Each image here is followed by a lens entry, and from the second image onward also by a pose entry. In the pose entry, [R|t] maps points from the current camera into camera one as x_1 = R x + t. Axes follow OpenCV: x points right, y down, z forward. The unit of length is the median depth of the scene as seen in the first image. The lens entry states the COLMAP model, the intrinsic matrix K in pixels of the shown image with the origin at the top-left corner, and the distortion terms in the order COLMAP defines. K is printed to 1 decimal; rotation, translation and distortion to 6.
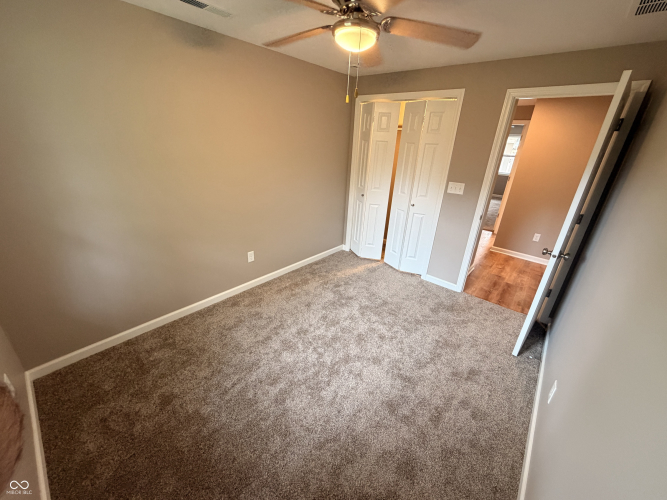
lens RADIAL K [[268.2, 0, 330.5], [0, 268.2, 249.5], [0, 0, 1]] dist [-0.000609, 0.000212]
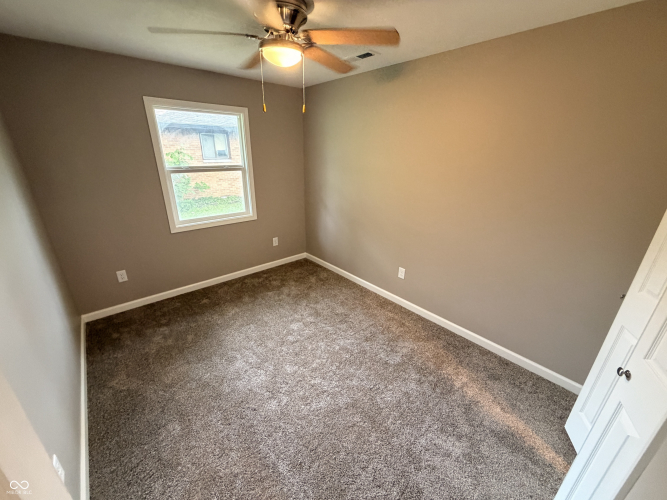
lens RADIAL K [[268.2, 0, 331.4], [0, 268.2, 249.2], [0, 0, 1]] dist [-0.000609, 0.000212]
pose [[-0.131873, 0.308015, -0.942197, 0.703138], [-0.405100, 0.850757, 0.334822, -0.302199], [0.904712, 0.425838, 0.012585, 0.800254]]
